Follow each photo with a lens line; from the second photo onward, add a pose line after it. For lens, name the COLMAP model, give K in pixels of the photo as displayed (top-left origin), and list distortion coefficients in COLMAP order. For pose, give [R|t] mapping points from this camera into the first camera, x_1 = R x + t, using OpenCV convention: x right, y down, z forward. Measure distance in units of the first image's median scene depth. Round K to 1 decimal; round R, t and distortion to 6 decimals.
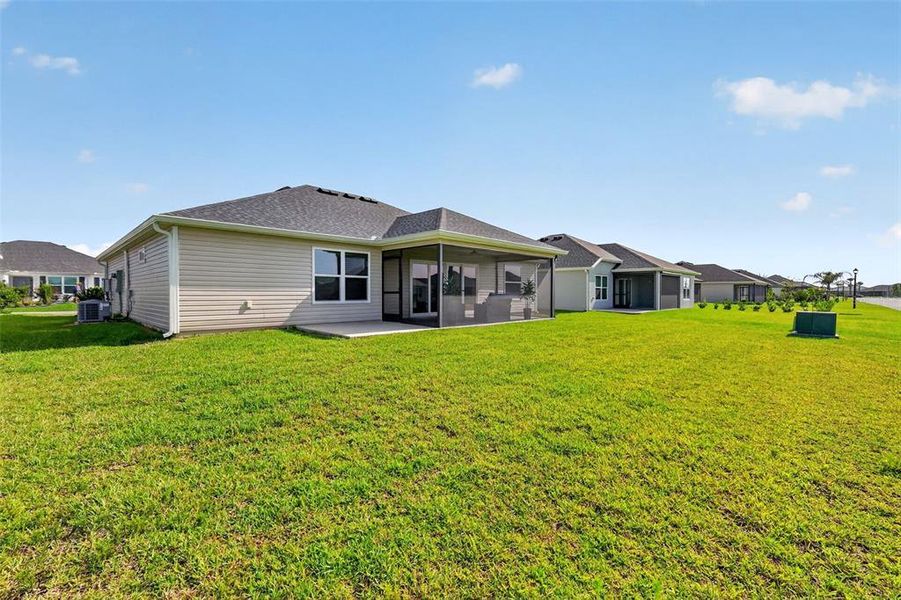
lens RADIAL K [[401.2, 0, 450.5], [0, 401.2, 300.0], [0, 0, 1]] dist [0.001944, -0.000532]
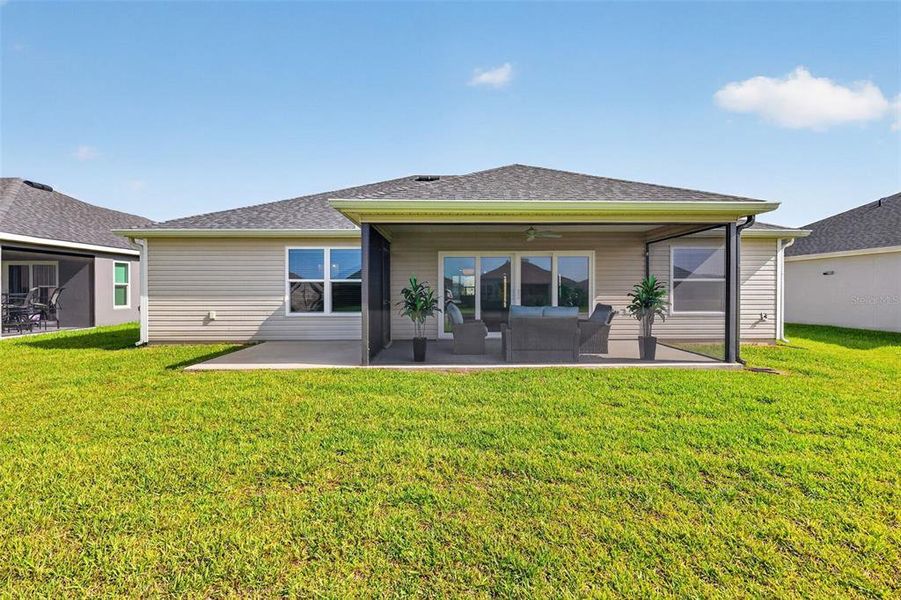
lens RADIAL K [[401.2, 0, 450.5], [0, 401.2, 300.0], [0, 0, 1]] dist [0.001944, -0.000532]
pose [[0.714734, 0.003338, -0.699389, 0.448901], [-0.005506, 0.999984, -0.000855, -0.022517], [0.699375, 0.004462, 0.714741, 0.611191]]
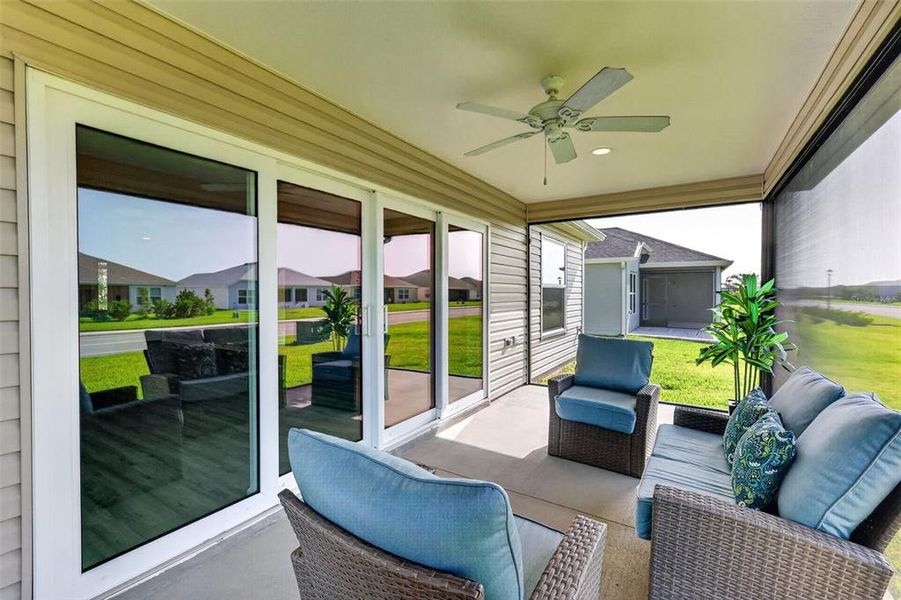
lens RADIAL K [[401.2, 0, 450.5], [0, 401.2, 300.0], [0, 0, 1]] dist [0.001944, -0.000532]
pose [[0.976971, -0.012559, 0.213001, -0.020136], [0.013881, 0.999893, -0.004712, -0.047229], [-0.212919, 0.007560, 0.977041, 1.012234]]
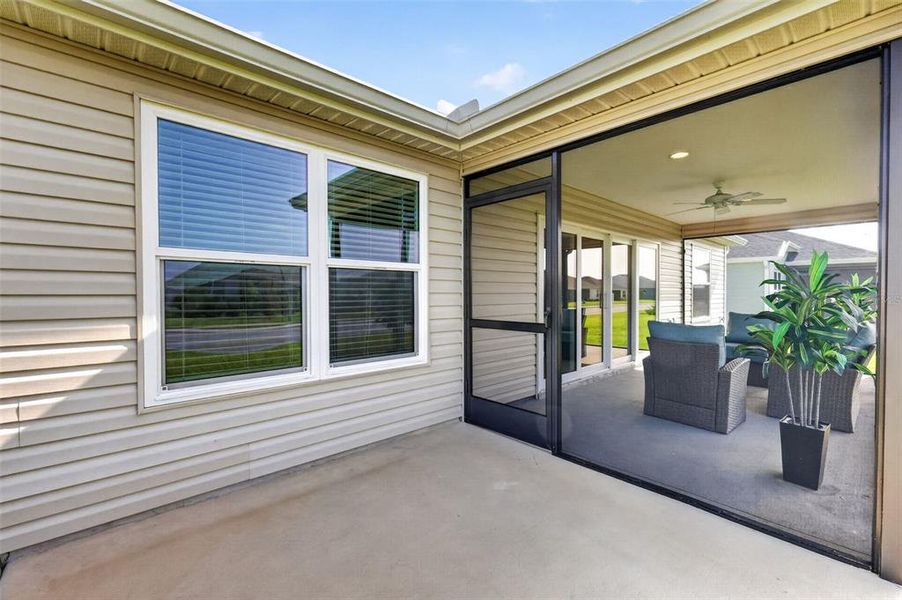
lens RADIAL K [[401.6, 0, 451.0], [0, 401.6, 300.0], [0, 0, 1]] dist [0.001944, -0.000532]
pose [[0.998704, -0.011521, -0.049573, -0.179777], [0.011002, 0.999882, -0.010733, -0.034270], [0.049690, 0.010173, 0.998713, 0.773539]]
